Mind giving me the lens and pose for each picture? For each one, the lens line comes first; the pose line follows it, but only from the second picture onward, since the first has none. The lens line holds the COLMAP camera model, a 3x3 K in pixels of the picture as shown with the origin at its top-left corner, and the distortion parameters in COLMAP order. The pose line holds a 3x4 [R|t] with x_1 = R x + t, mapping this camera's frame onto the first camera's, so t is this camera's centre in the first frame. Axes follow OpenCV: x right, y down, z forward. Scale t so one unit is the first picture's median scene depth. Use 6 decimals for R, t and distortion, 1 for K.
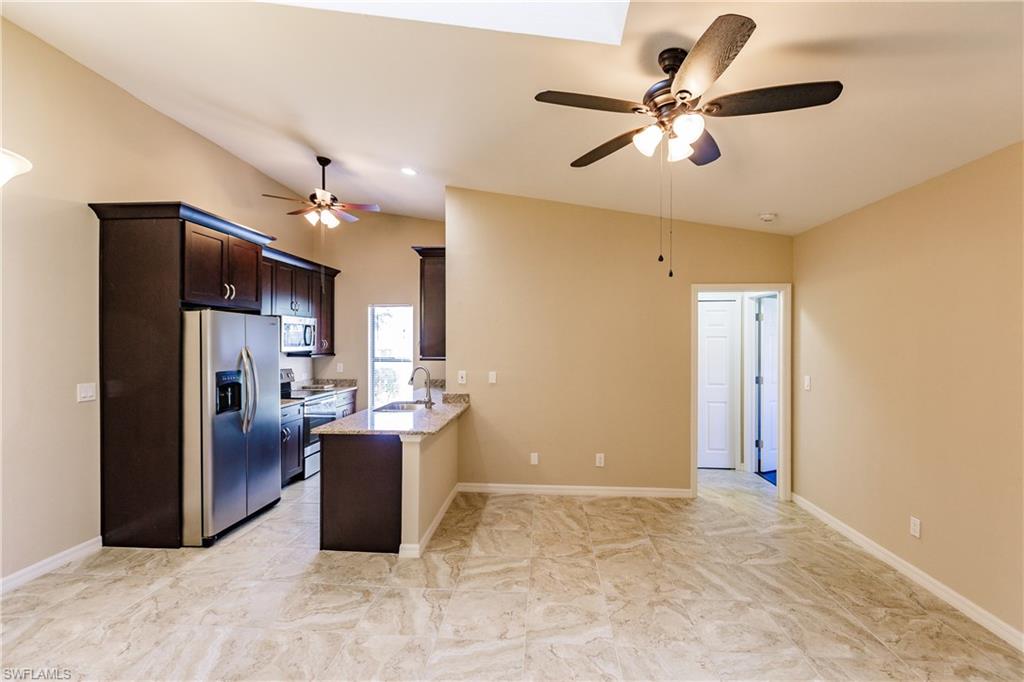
lens RADIAL K [[457.3, 0, 511.6], [0, 457.3, 343.5], [0, 0, 1]] dist [0.002106, -0.000474]
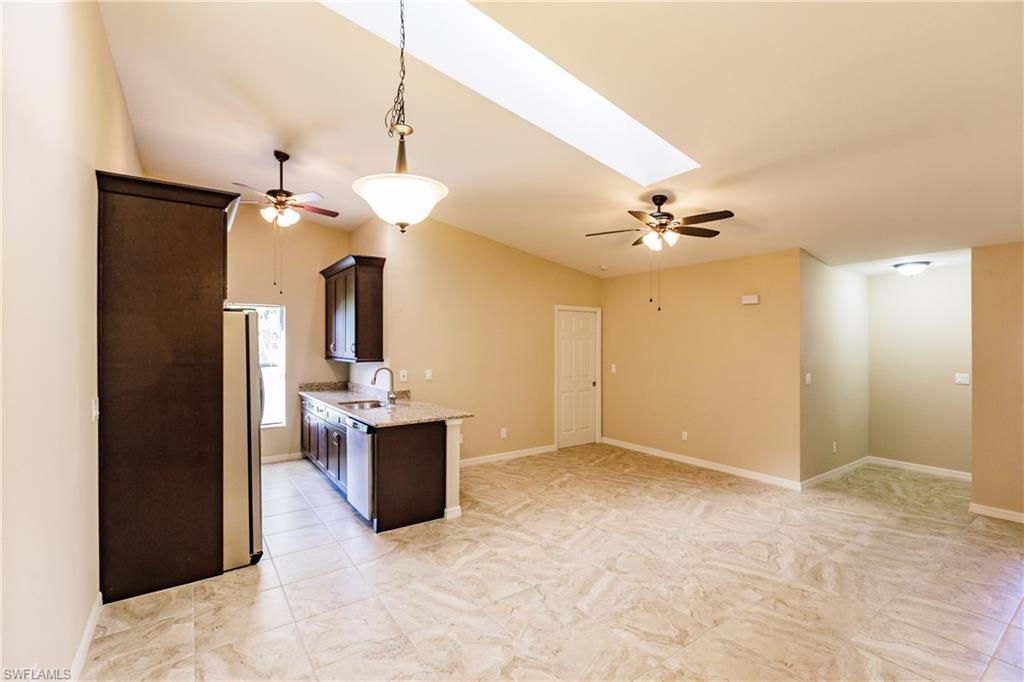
lens RADIAL K [[457.3, 0, 514.9], [0, 457.3, 343.1], [0, 0, 1]] dist [0.002106, -0.000474]
pose [[0.769217, -0.000306, 0.638987, -0.918827], [0.004371, 0.999979, -0.004782, -0.001206], [-0.638973, 0.006471, 0.769202, -0.069407]]
